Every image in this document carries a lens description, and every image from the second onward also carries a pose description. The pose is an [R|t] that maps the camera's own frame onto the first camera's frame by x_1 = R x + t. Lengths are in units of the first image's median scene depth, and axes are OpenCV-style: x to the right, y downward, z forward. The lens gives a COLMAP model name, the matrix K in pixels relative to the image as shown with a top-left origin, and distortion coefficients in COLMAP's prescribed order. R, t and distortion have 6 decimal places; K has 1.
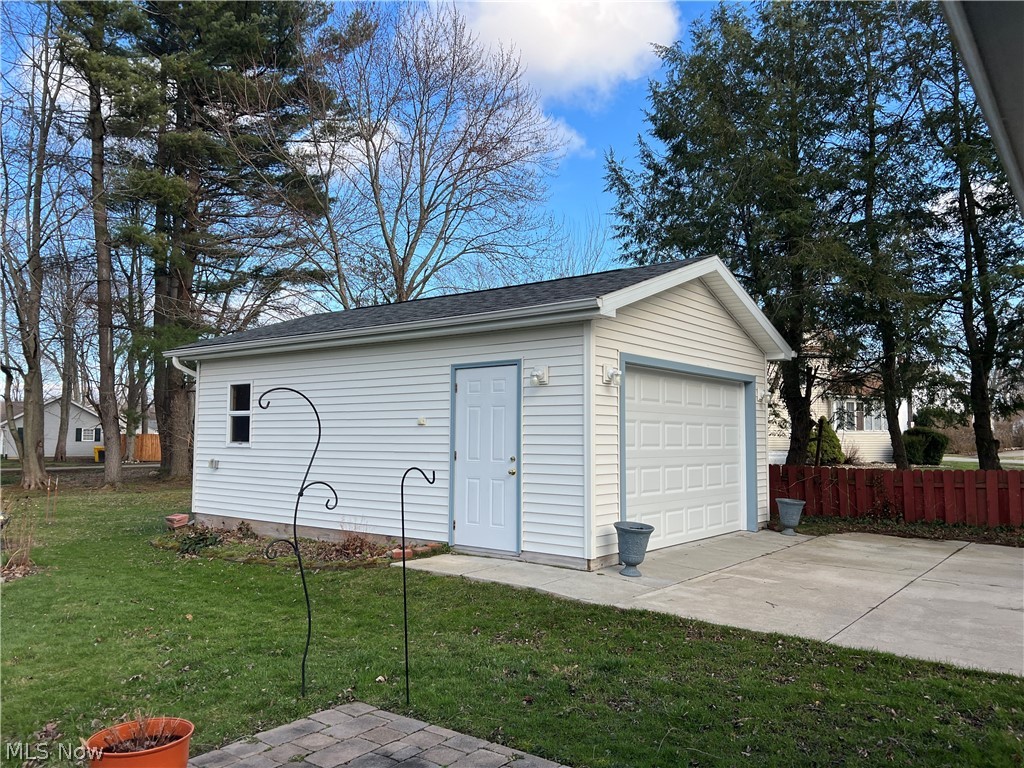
lens RADIAL K [[769.0, 0, 516.0], [0, 769.0, 382.0], [0, 0, 1]] dist [0.029971, -0.036632]
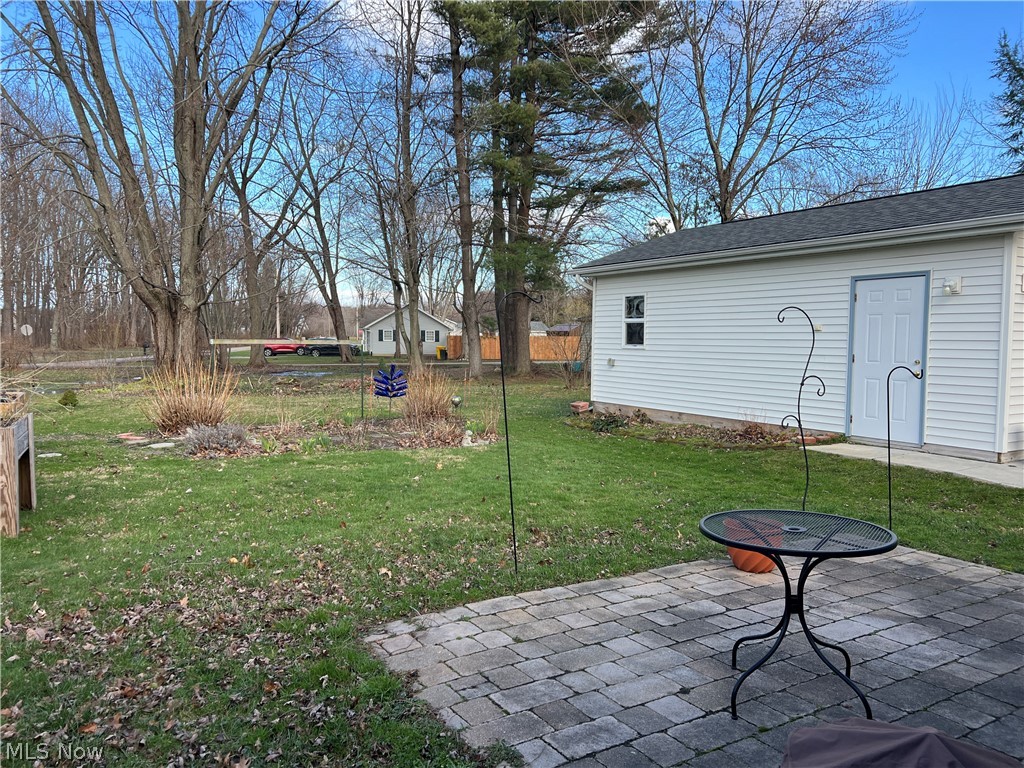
lens RADIAL K [[769.0, 0, 481.9], [0, 769.0, 394.6], [0, 0, 1]] dist [0.029971, -0.036632]
pose [[0.923765, 0.032687, -0.381561, -0.129406], [0.022160, 0.990119, 0.138470, -0.018079], [0.382317, -0.136369, 0.913913, -0.219646]]
